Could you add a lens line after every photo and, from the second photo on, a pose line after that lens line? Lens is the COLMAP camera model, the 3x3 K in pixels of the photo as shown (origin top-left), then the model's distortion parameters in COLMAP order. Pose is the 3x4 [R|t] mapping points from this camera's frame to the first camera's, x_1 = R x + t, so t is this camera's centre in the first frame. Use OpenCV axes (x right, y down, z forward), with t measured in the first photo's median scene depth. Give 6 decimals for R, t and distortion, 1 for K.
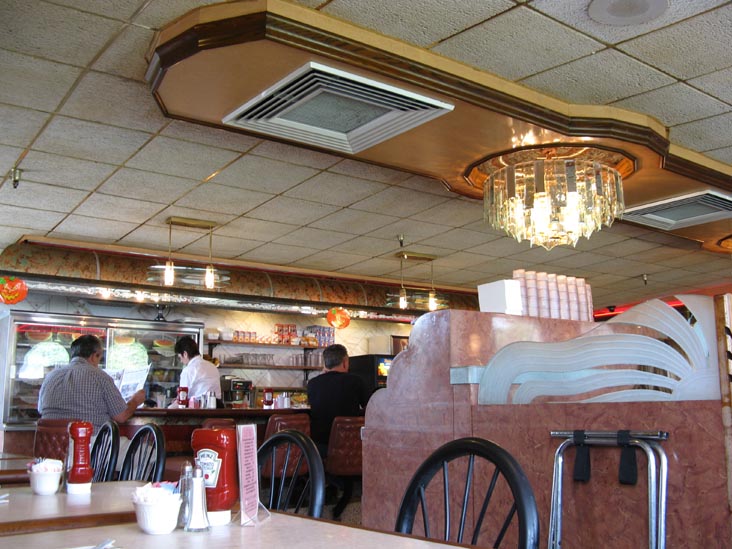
lens RADIAL K [[776.8, 0, 366.0], [0, 776.8, 274.5], [0, 0, 1]] dist [-0.170358, 0.169474]
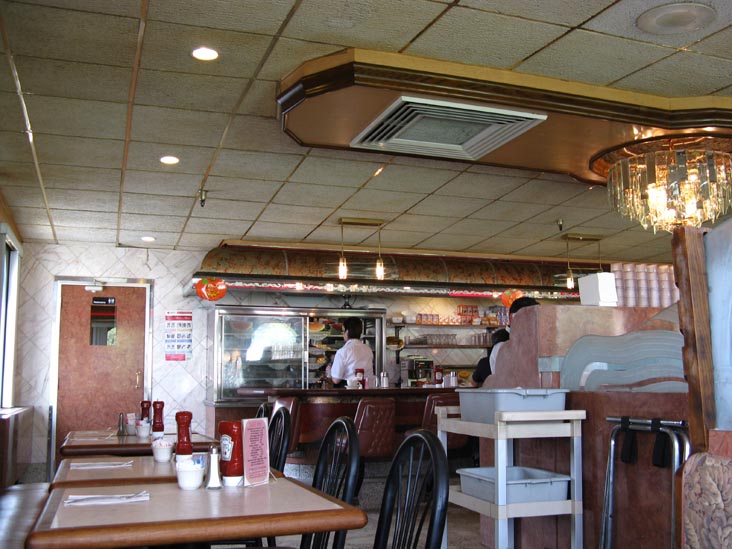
lens RADIAL K [[776.8, 0, 366.0], [0, 776.8, 274.5], [0, 0, 1]] dist [-0.170358, 0.169474]
pose [[0.953145, -0.039631, -0.299906, 0.136561], [0.051352, 0.998190, 0.031298, -0.030687], [0.298123, -0.045233, 0.953455, -0.086441]]
